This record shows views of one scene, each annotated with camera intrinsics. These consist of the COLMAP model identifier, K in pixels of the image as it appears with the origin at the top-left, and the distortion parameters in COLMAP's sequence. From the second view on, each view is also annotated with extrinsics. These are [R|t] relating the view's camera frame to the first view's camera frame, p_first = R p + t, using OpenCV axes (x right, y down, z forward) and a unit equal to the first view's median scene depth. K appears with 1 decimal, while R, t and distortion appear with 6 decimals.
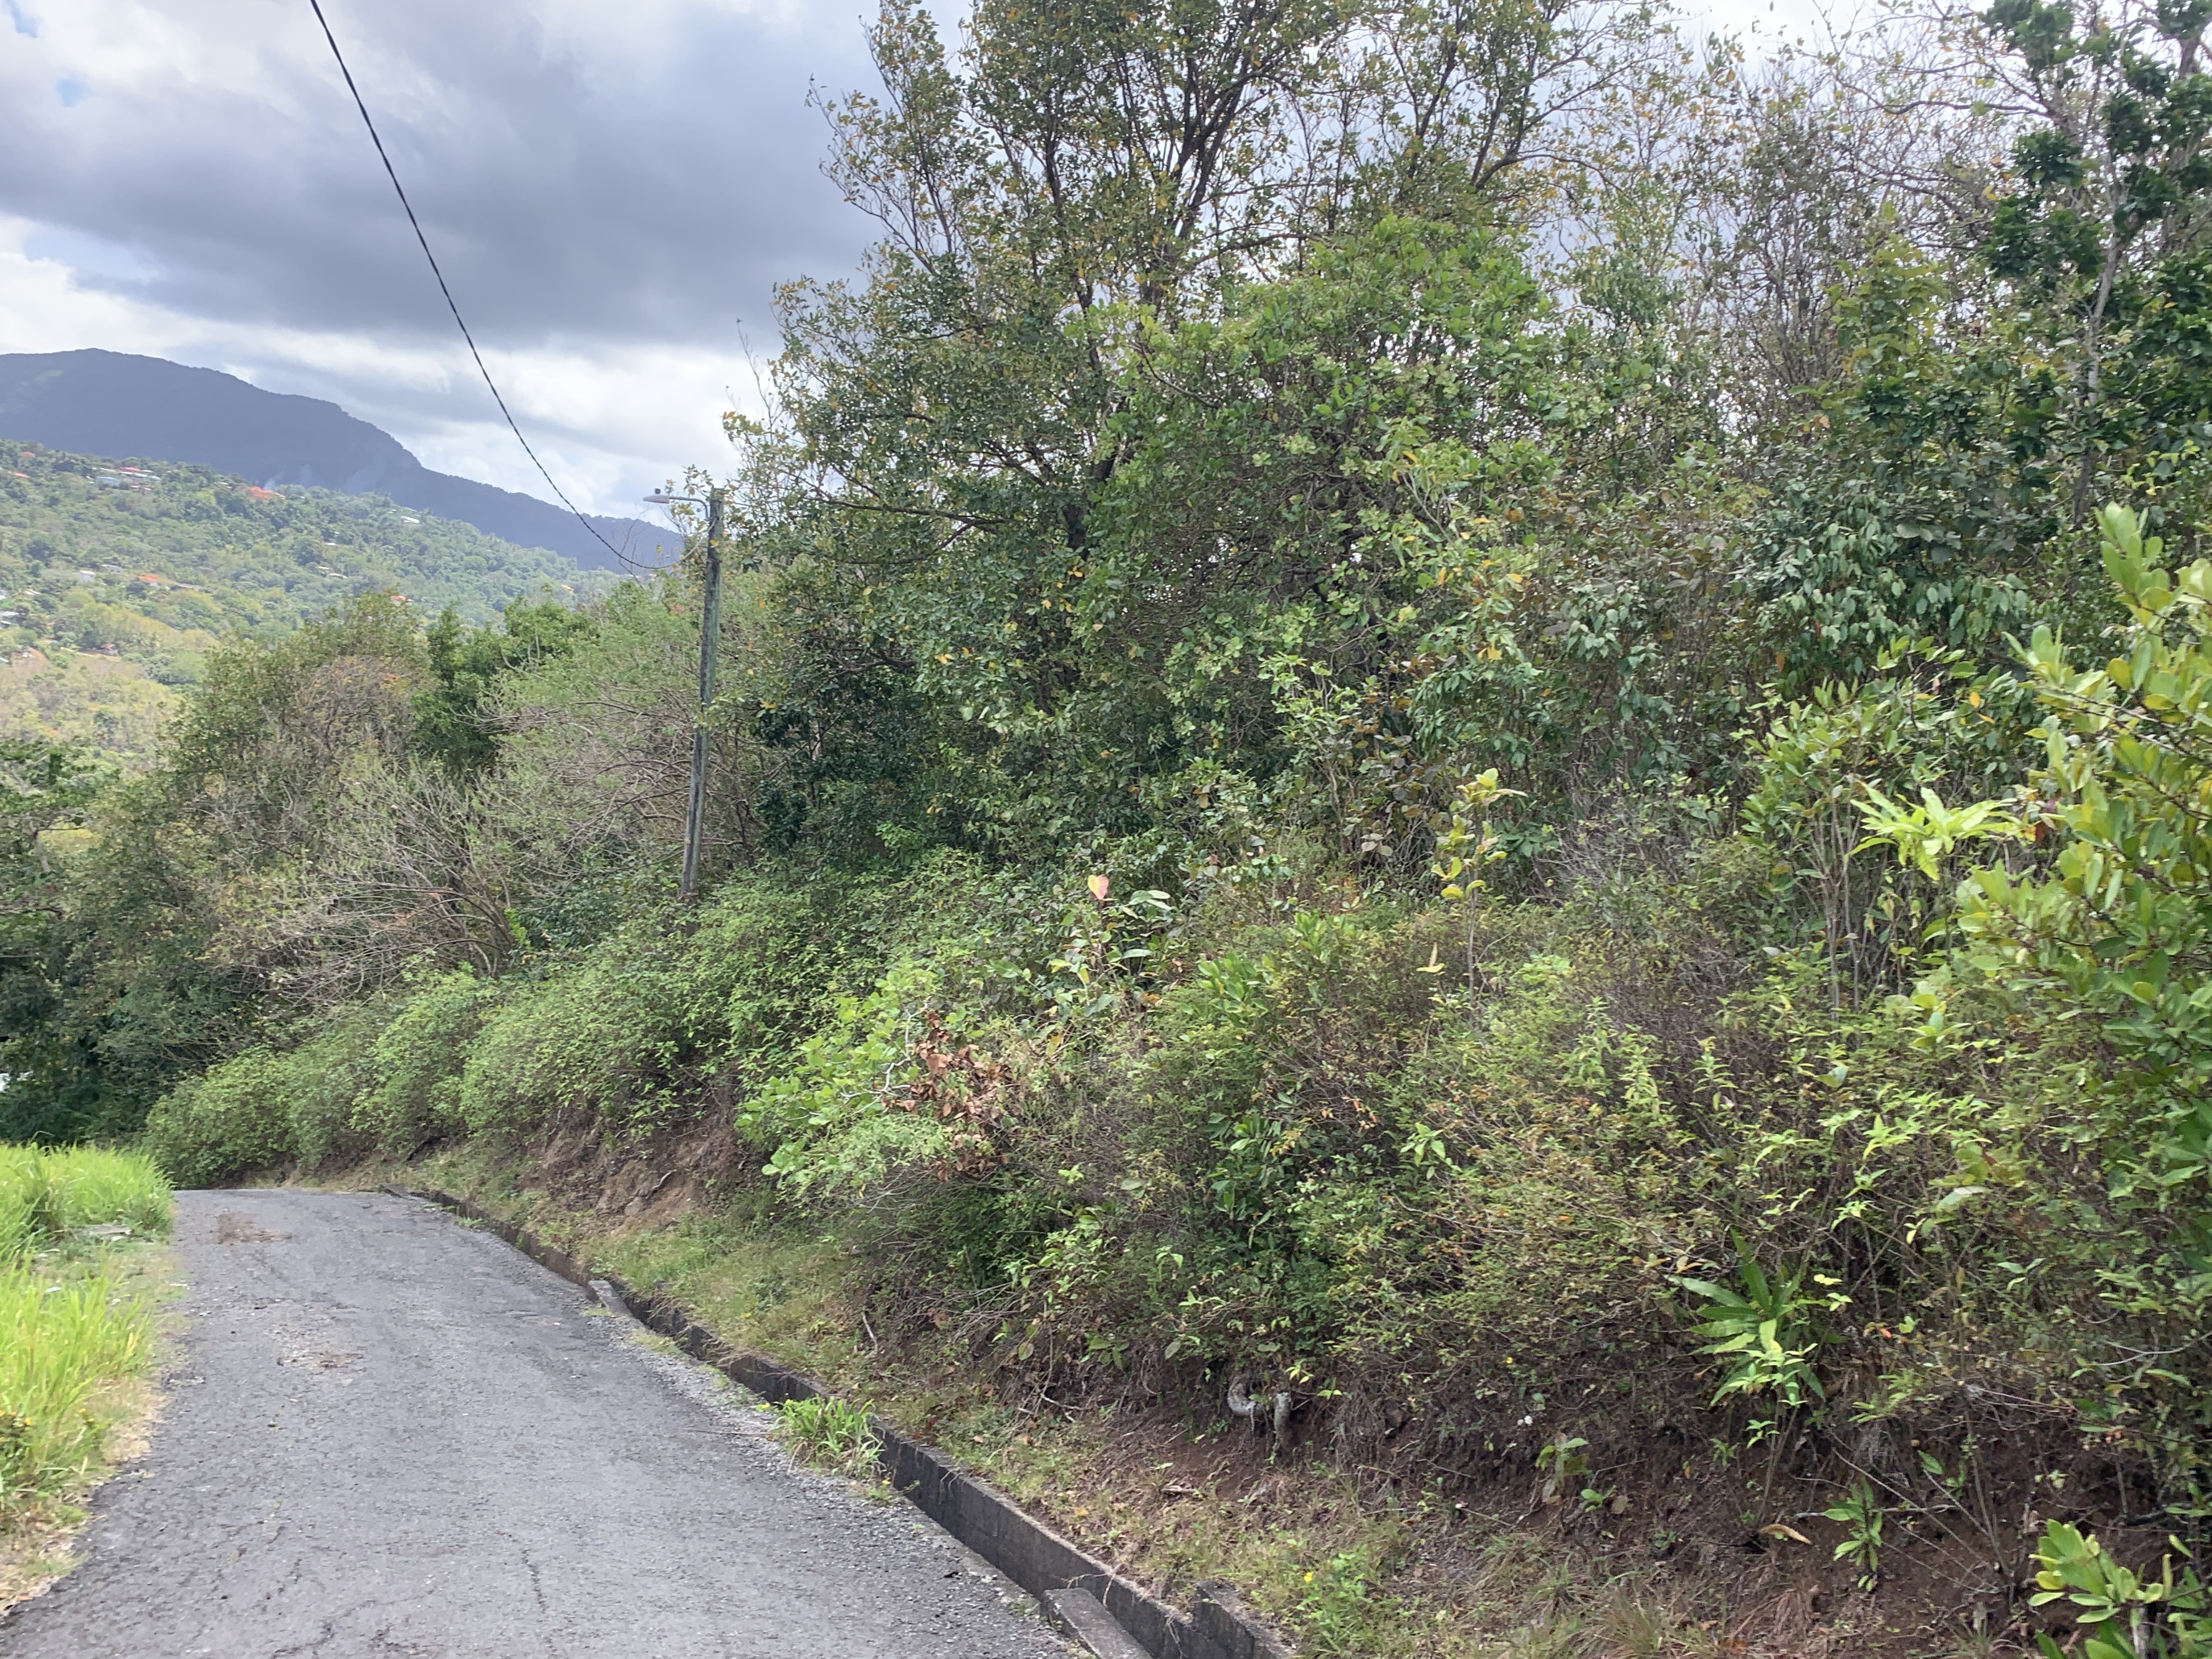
lens RADIAL K [[1928.4, 0, 1131.8], [0, 1928.4, 871.8], [0, 0, 1]] dist [0.029595, -0.057476]
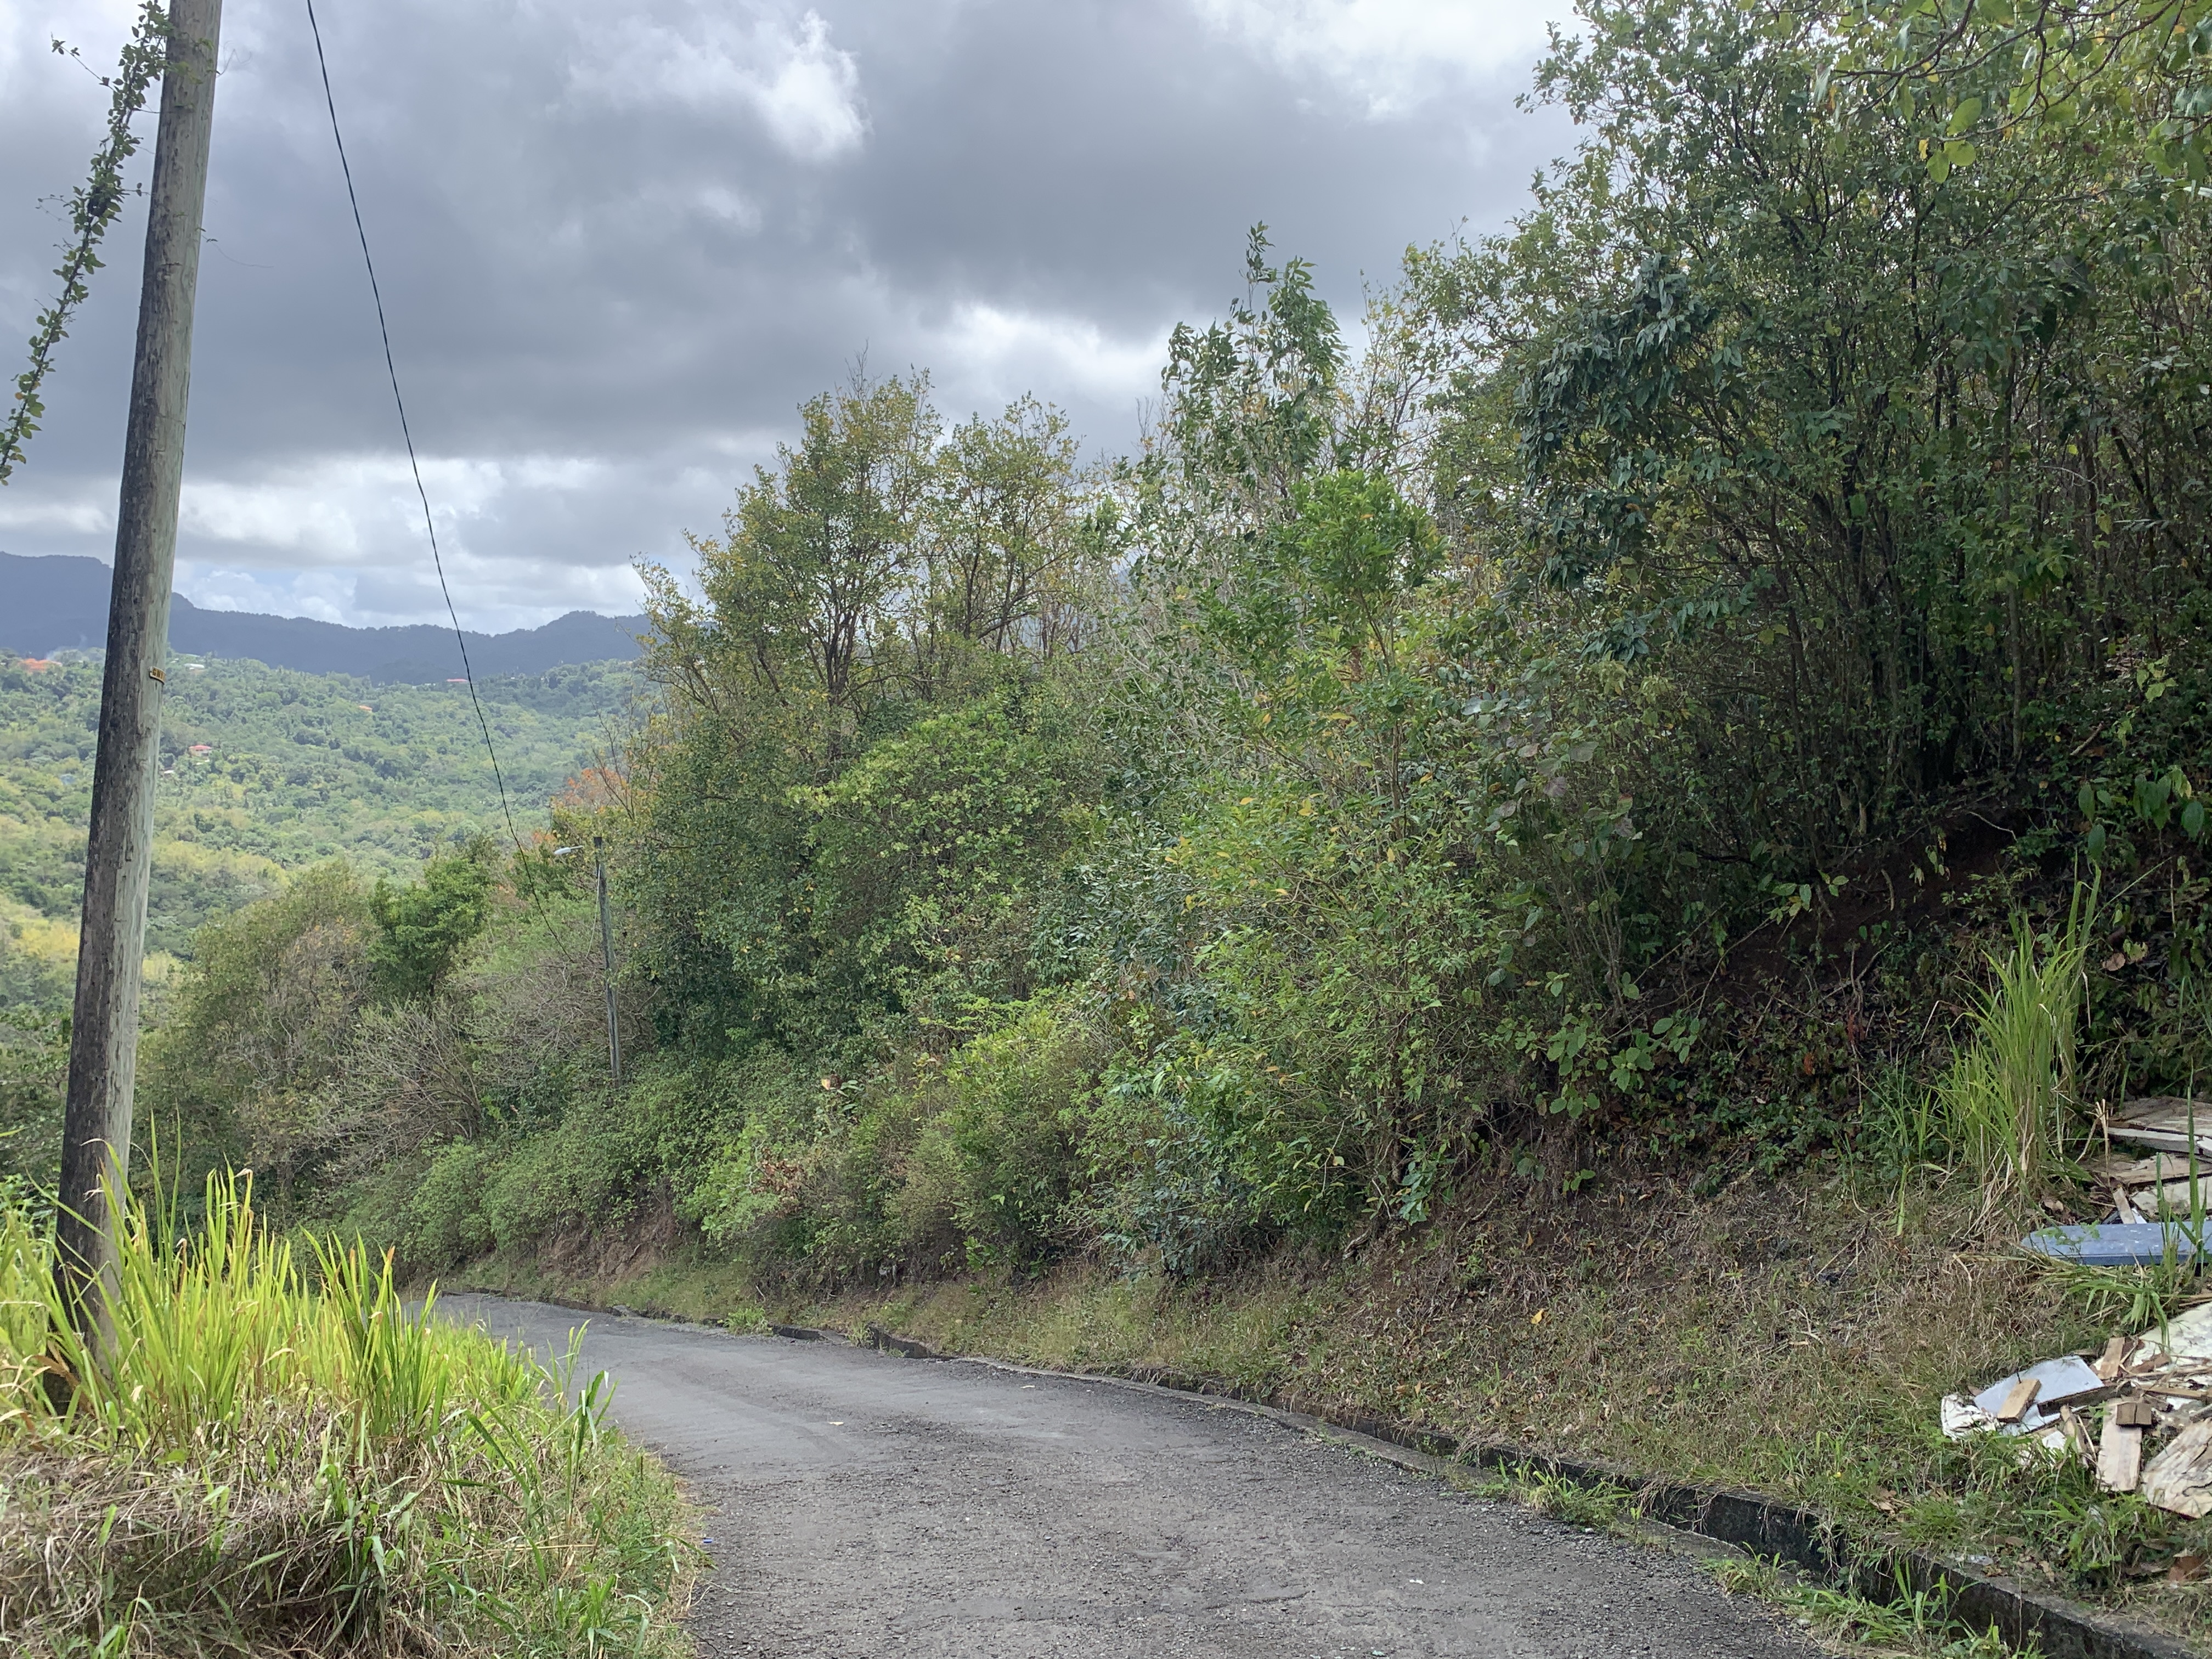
lens RADIAL K [[1928.4, 0, 1124.7], [0, 1928.4, 846.4], [0, 0, 1]] dist [0.029595, -0.057476]
pose [[0.983600, -0.163182, 0.076828, 0.107106], [0.164520, 0.986308, -0.011373, -0.098445], [-0.073920, 0.023827, 0.996980, -0.713048]]
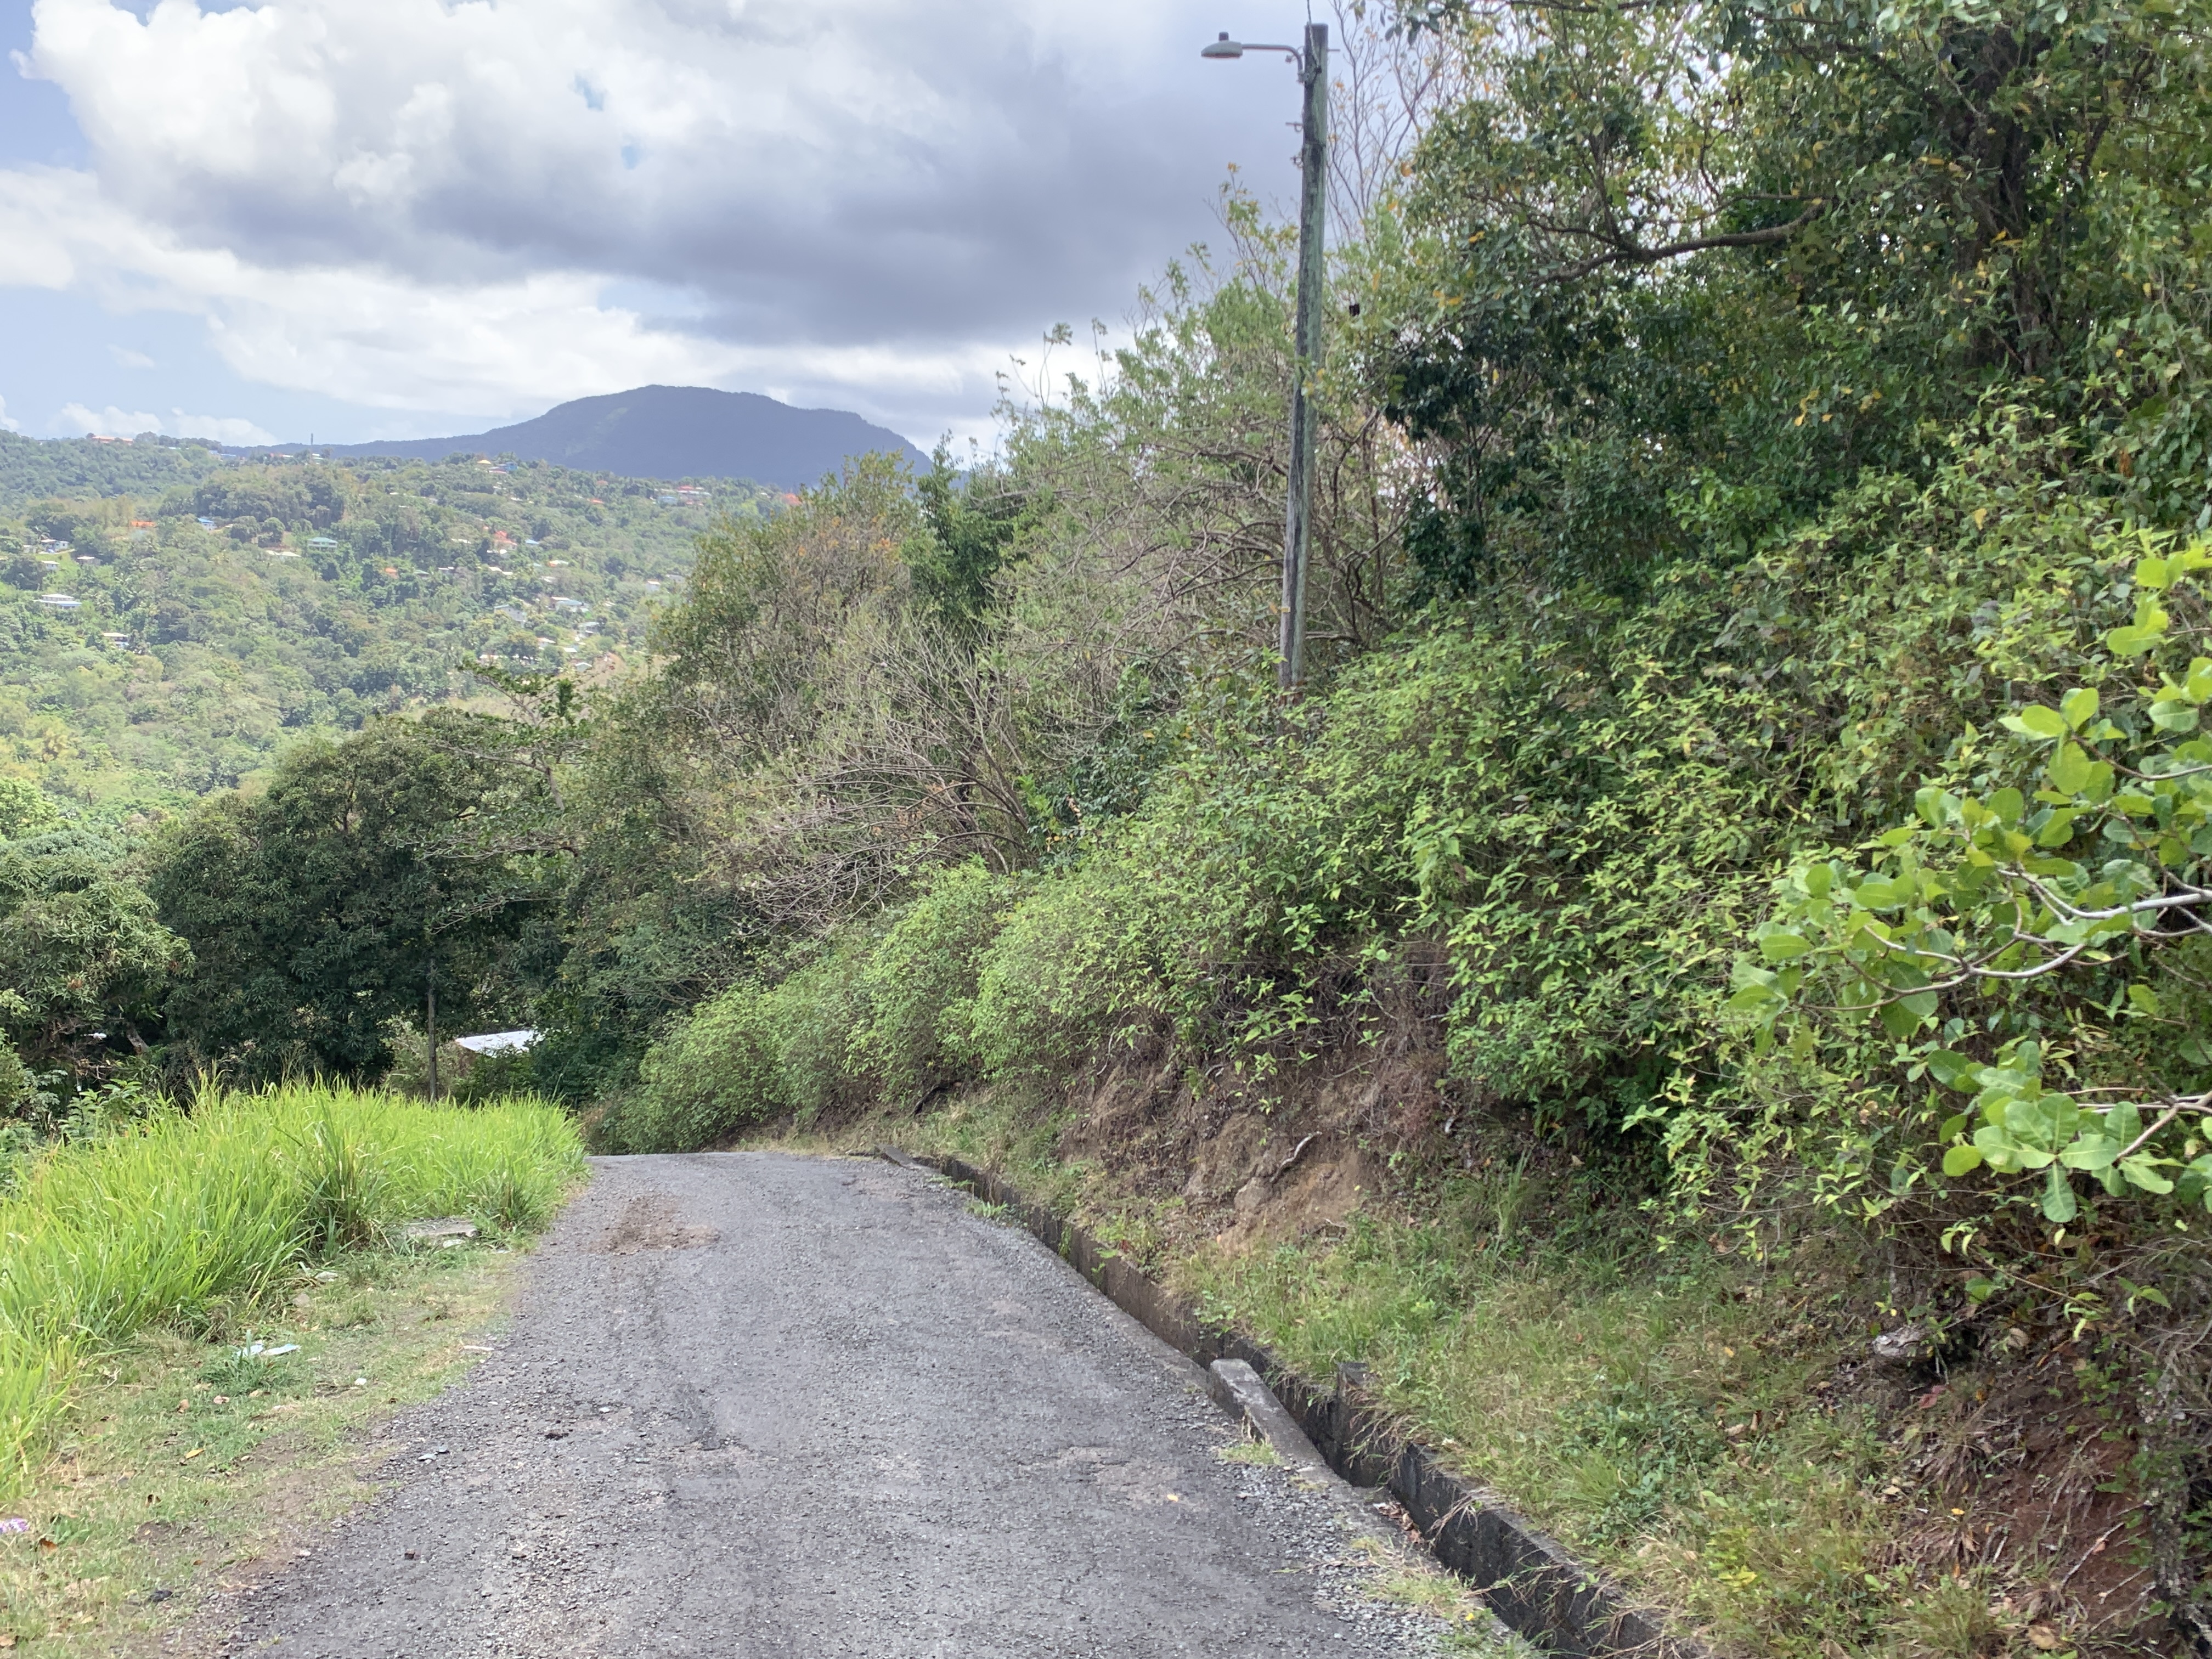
lens RADIAL K [[1928.4, 0, 1092.4], [0, 1928.4, 827.3], [0, 0, 1]] dist [0.029595, -0.057476]
pose [[0.960762, -0.043453, -0.273948, -0.127336], [0.044194, 0.999017, -0.003470, 0.057224], [0.273830, -0.008773, 0.961738, 0.391075]]
